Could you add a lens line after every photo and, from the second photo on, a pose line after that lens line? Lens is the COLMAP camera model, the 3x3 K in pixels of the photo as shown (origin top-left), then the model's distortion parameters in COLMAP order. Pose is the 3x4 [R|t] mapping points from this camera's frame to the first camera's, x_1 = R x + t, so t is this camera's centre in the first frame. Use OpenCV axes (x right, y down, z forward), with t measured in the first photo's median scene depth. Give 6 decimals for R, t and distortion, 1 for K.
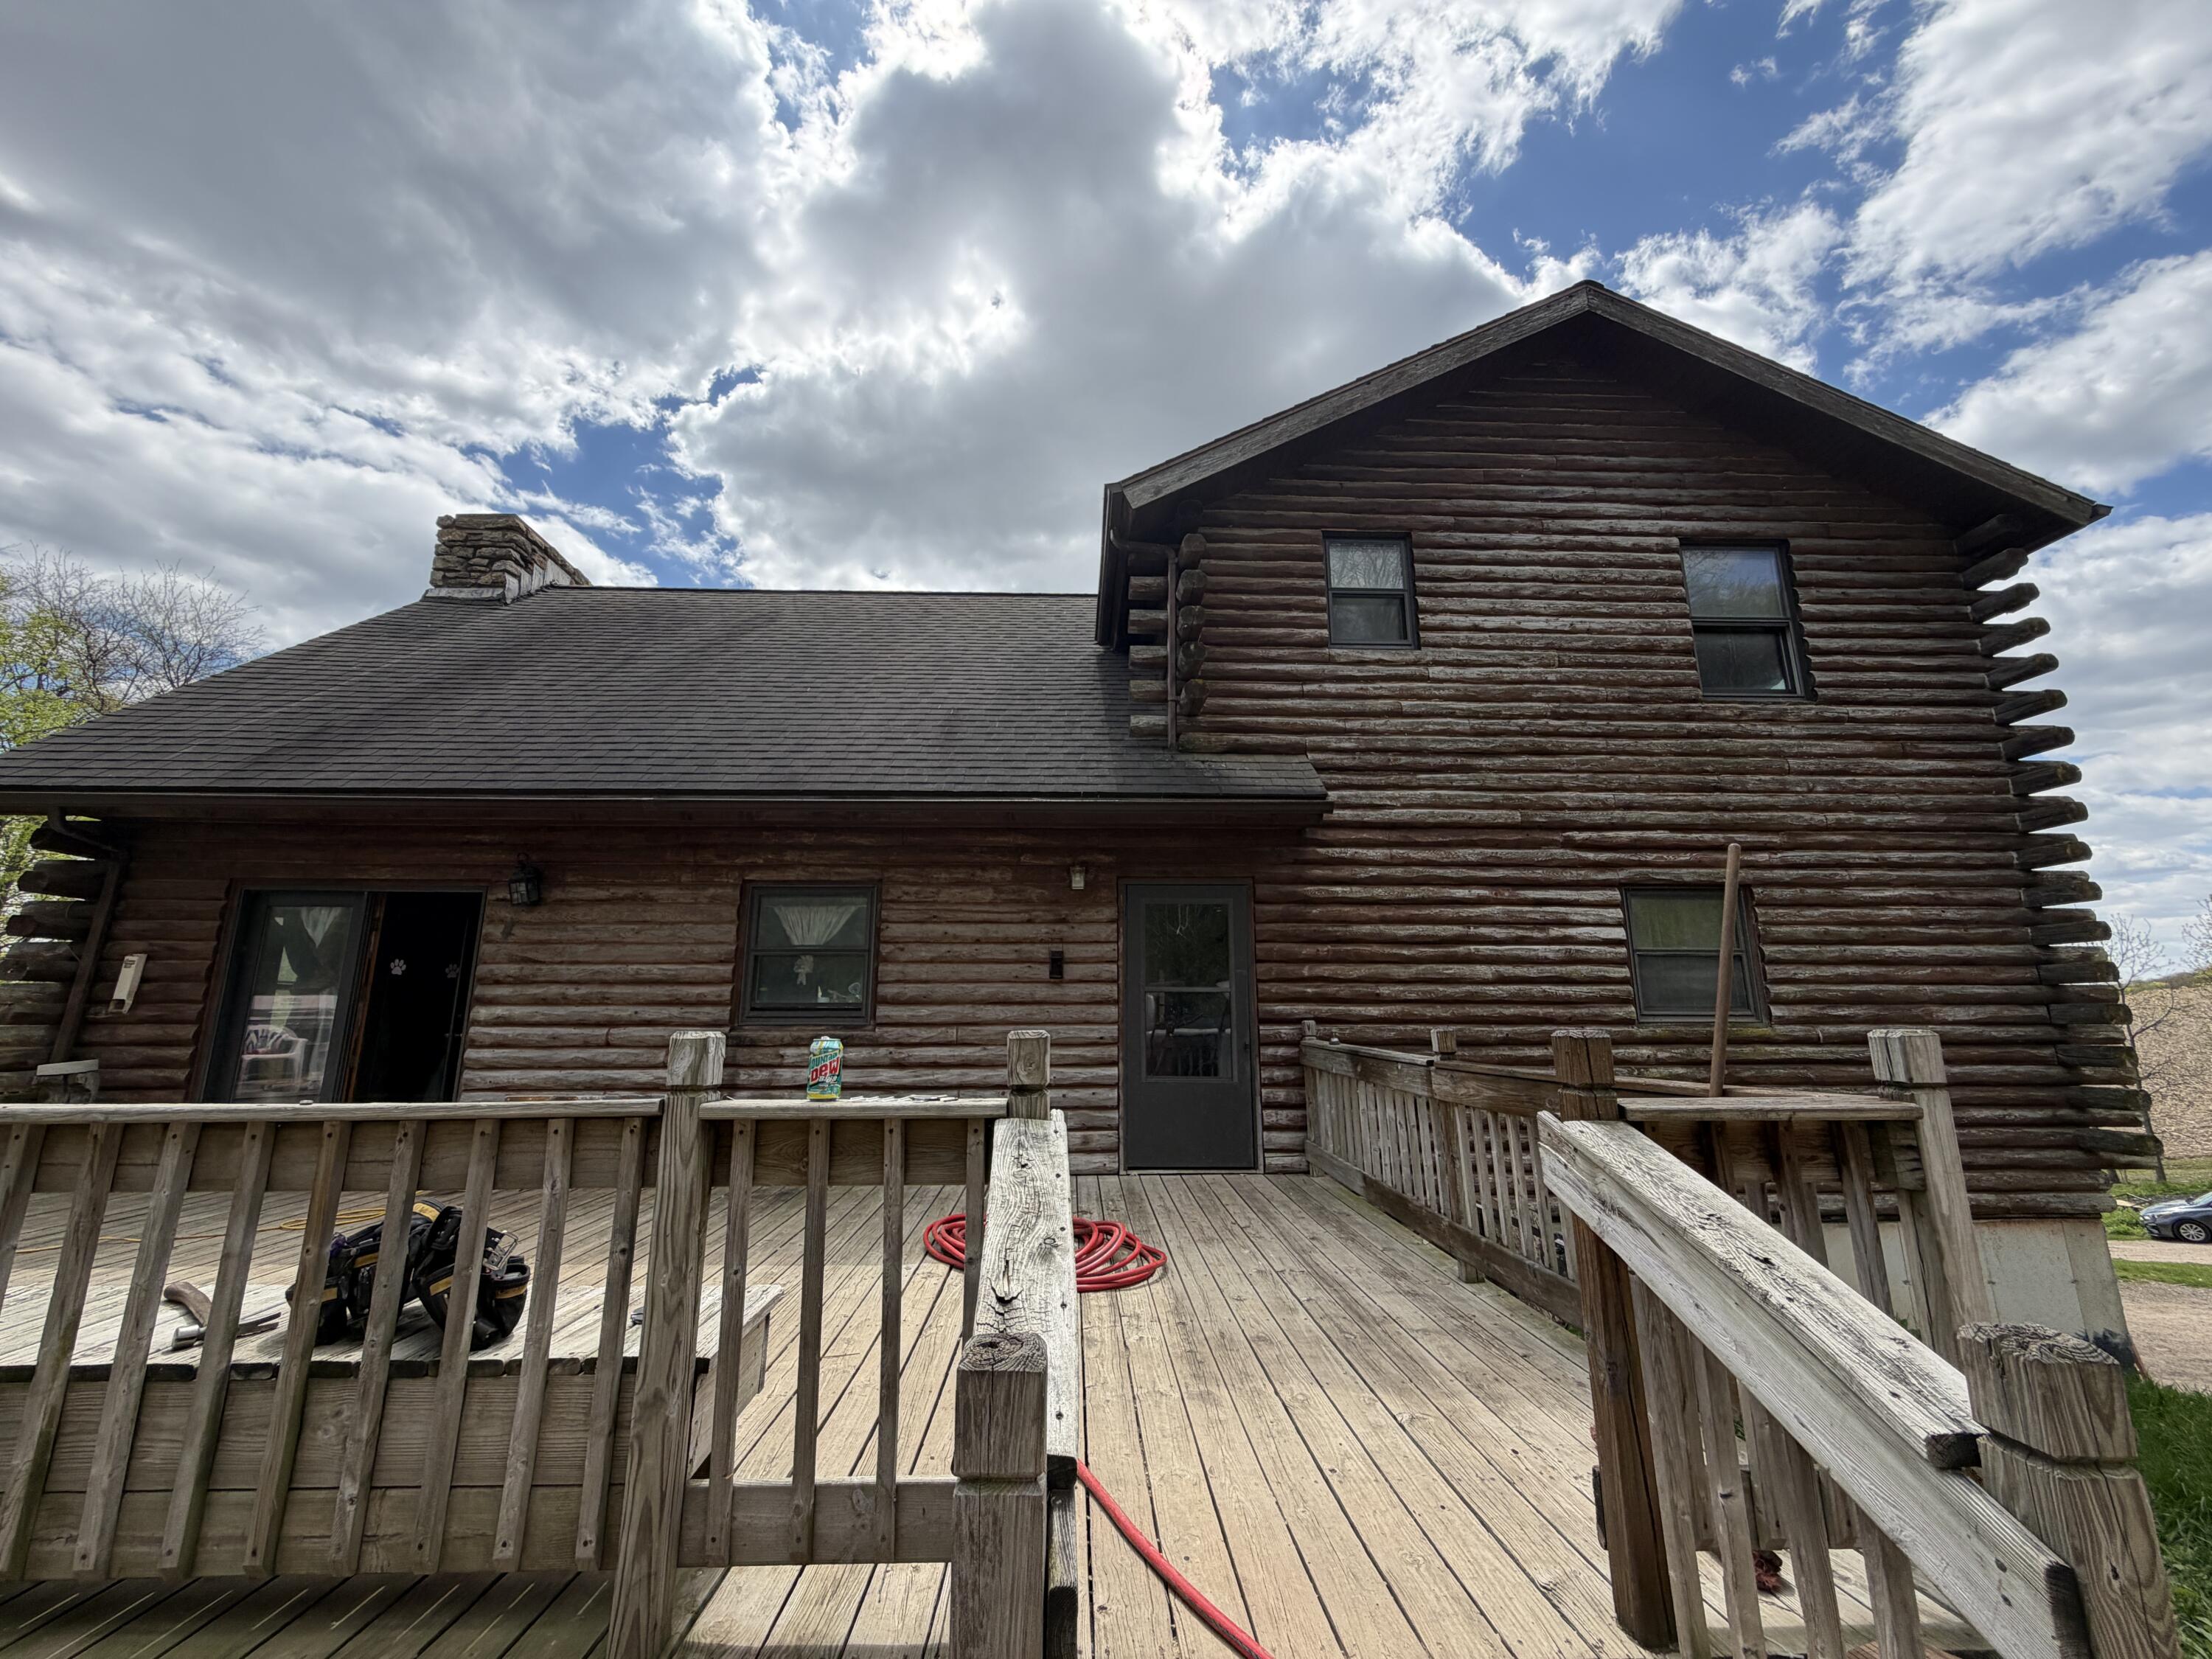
lens RADIAL K [[876.5, 0, 1106.0], [0, 876.5, 829.5], [0, 0, 1]] dist [-0.002396, 0.000016]
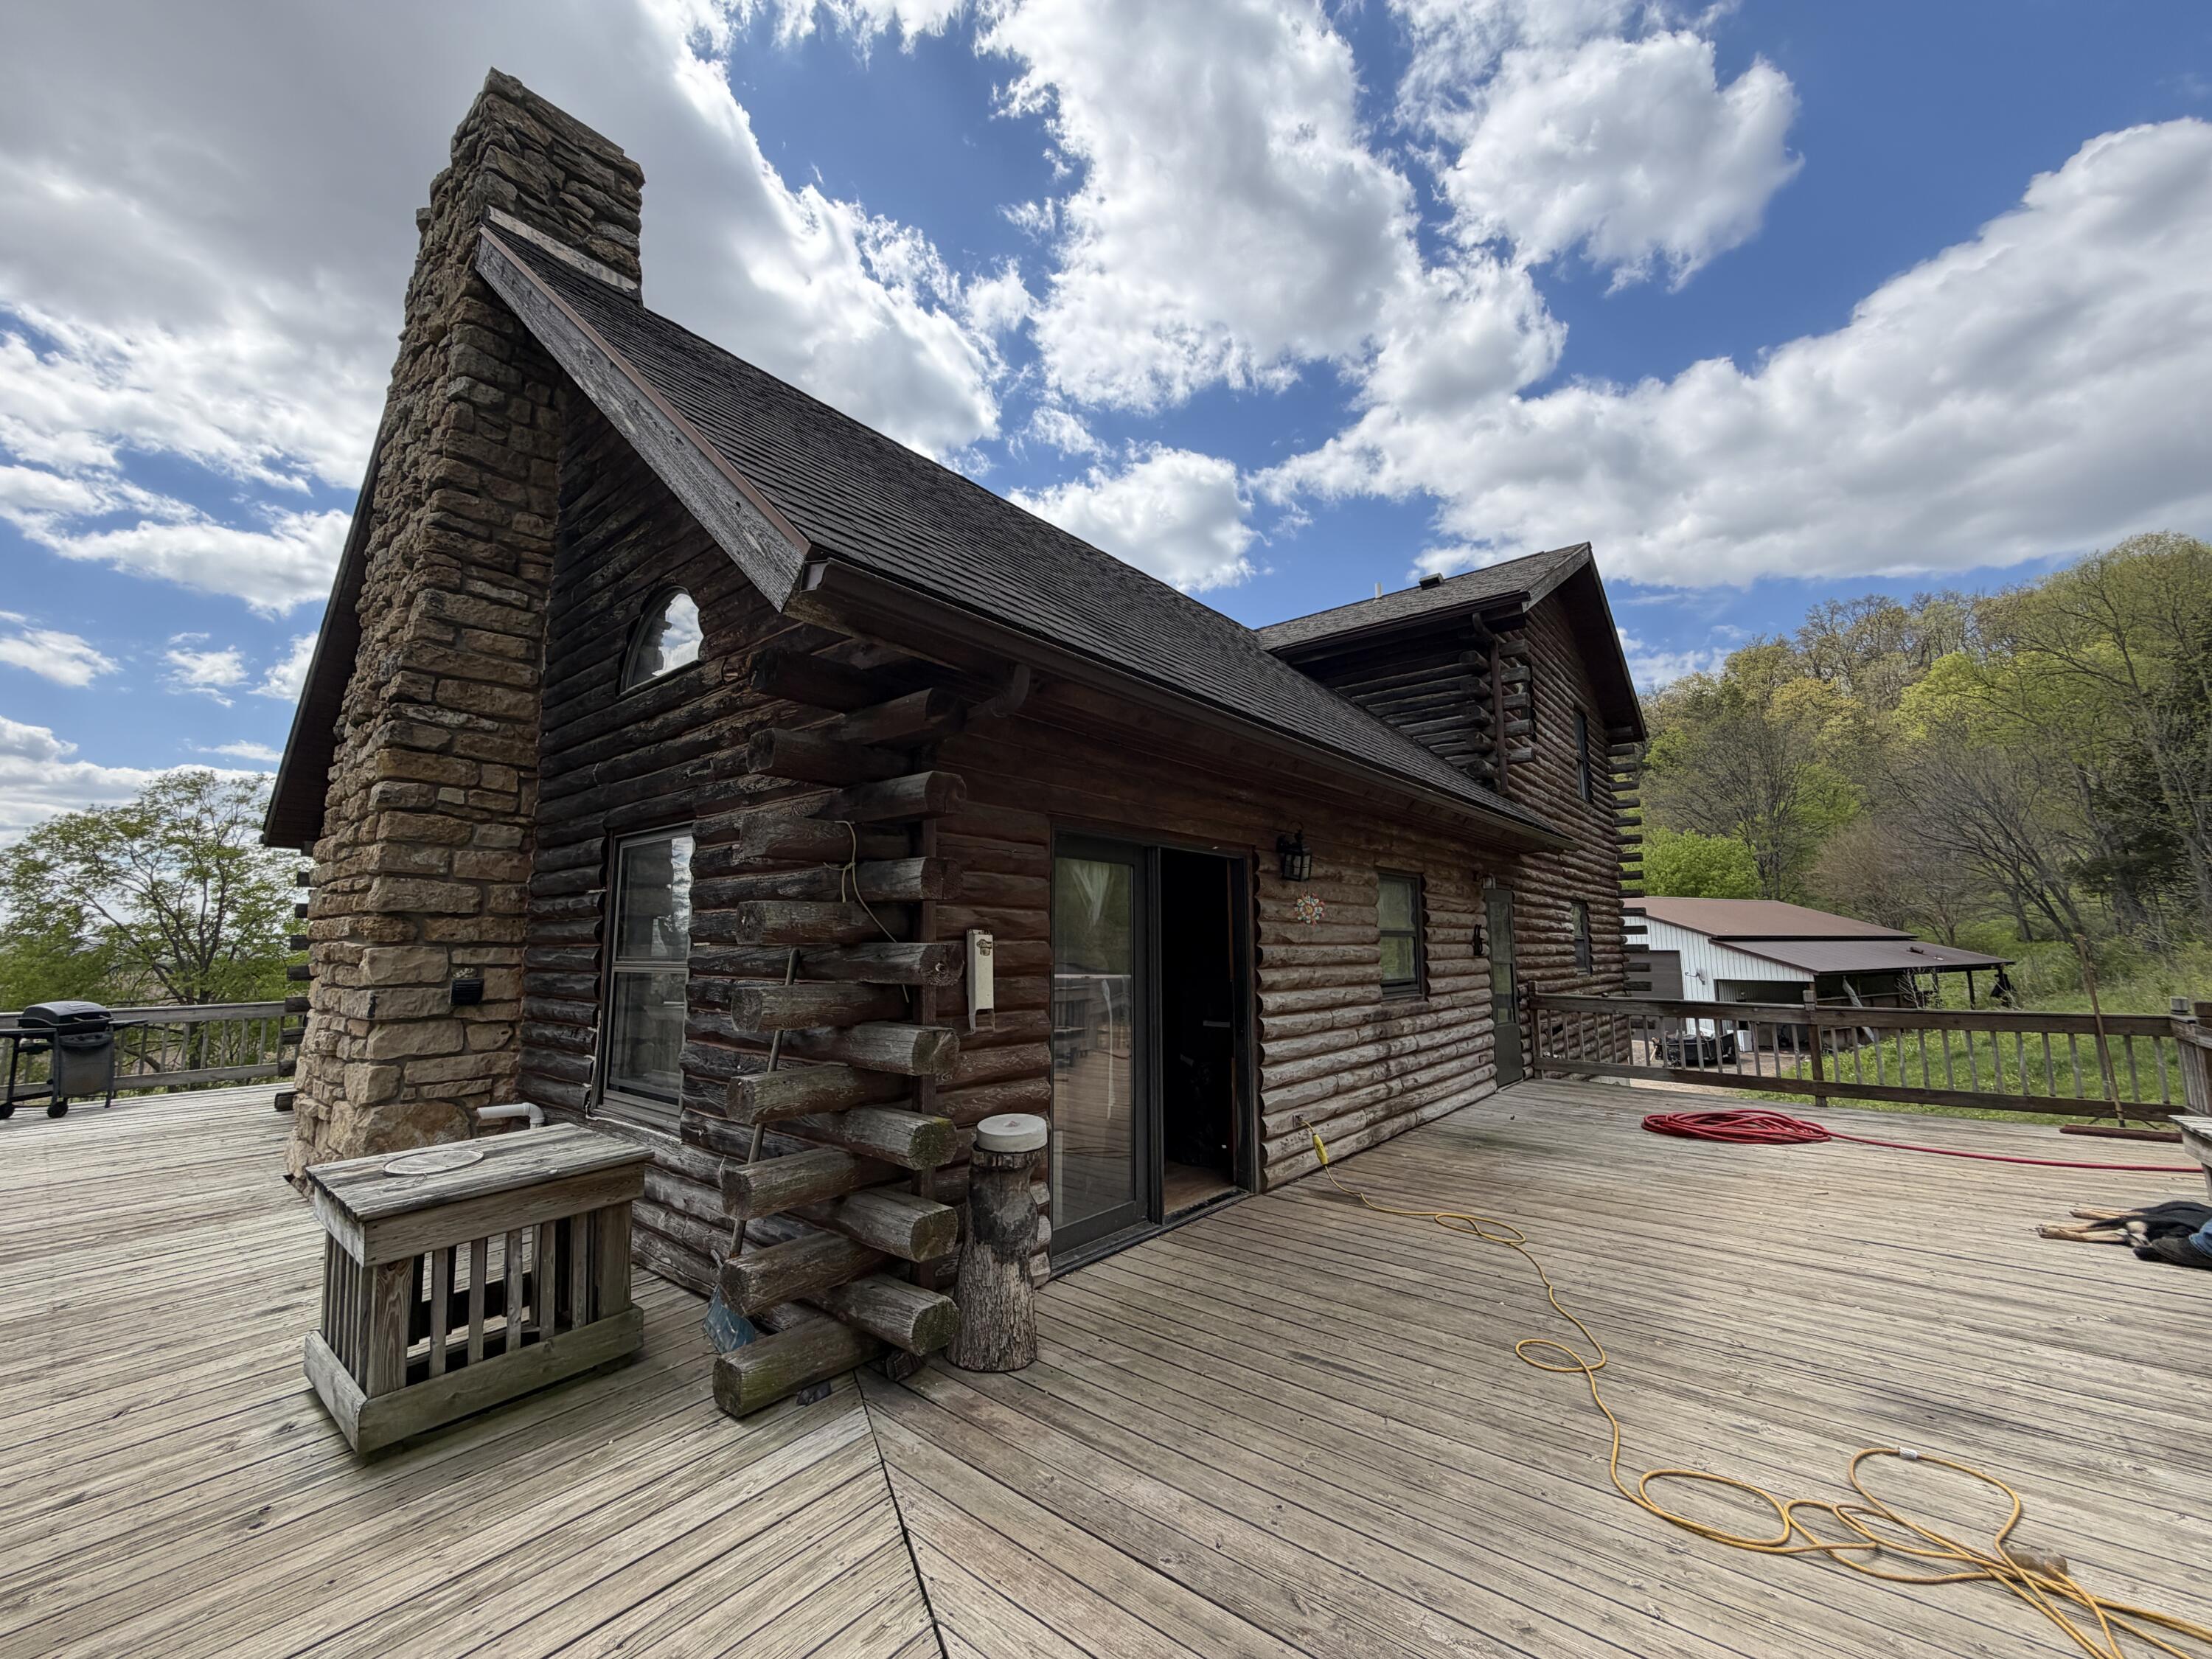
lens RADIAL K [[876.5, 0, 1106.0], [0, 876.5, 829.5], [0, 0, 1]] dist [-0.002396, 0.000016]
pose [[0.664116, 0.096928, 0.741319, -1.338059], [-0.152391, 0.988293, 0.007300, 0.053729], [-0.731933, -0.117818, 0.671113, 0.504222]]
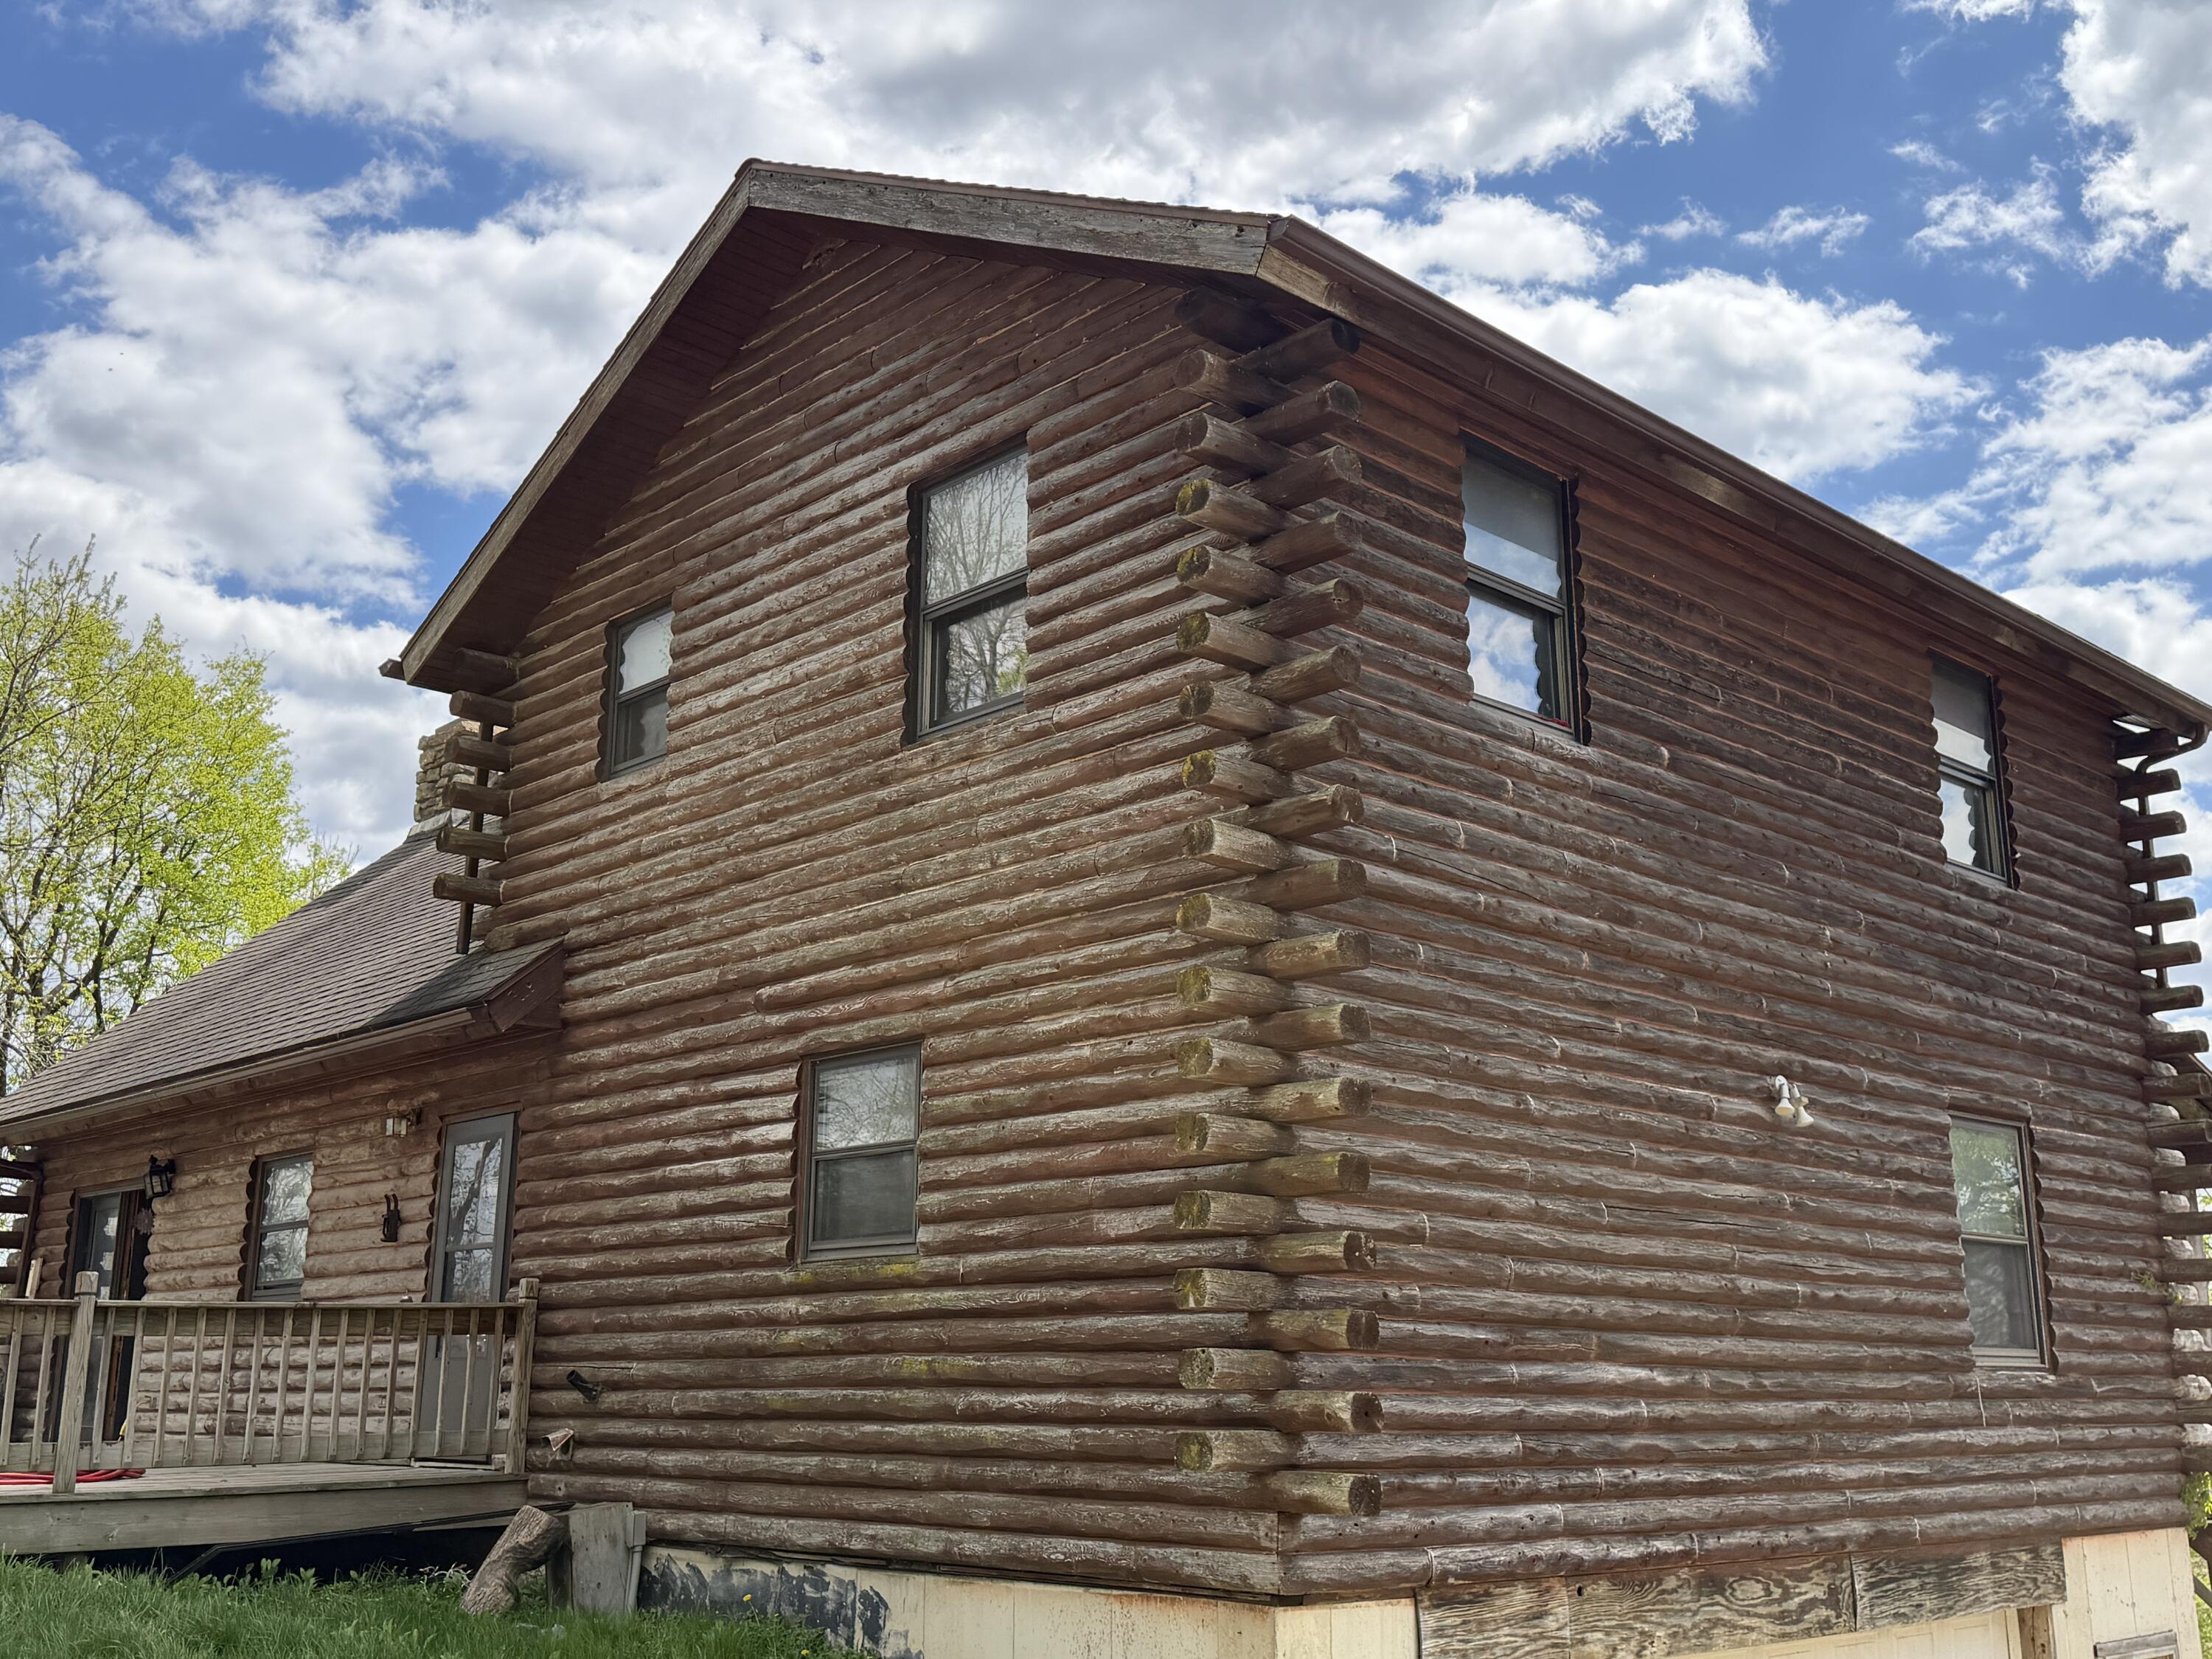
lens RADIAL K [[2146.6, 0, 1106.0], [0, 2146.6, 829.5], [0, 0, 1]] dist [0.149488, -0.000853]
pose [[0.668333, -0.183780, -0.720803, 1.947919], [0.151785, 0.982305, -0.109718, 0.106905], [0.728212, -0.036079, 0.684402, 0.039179]]
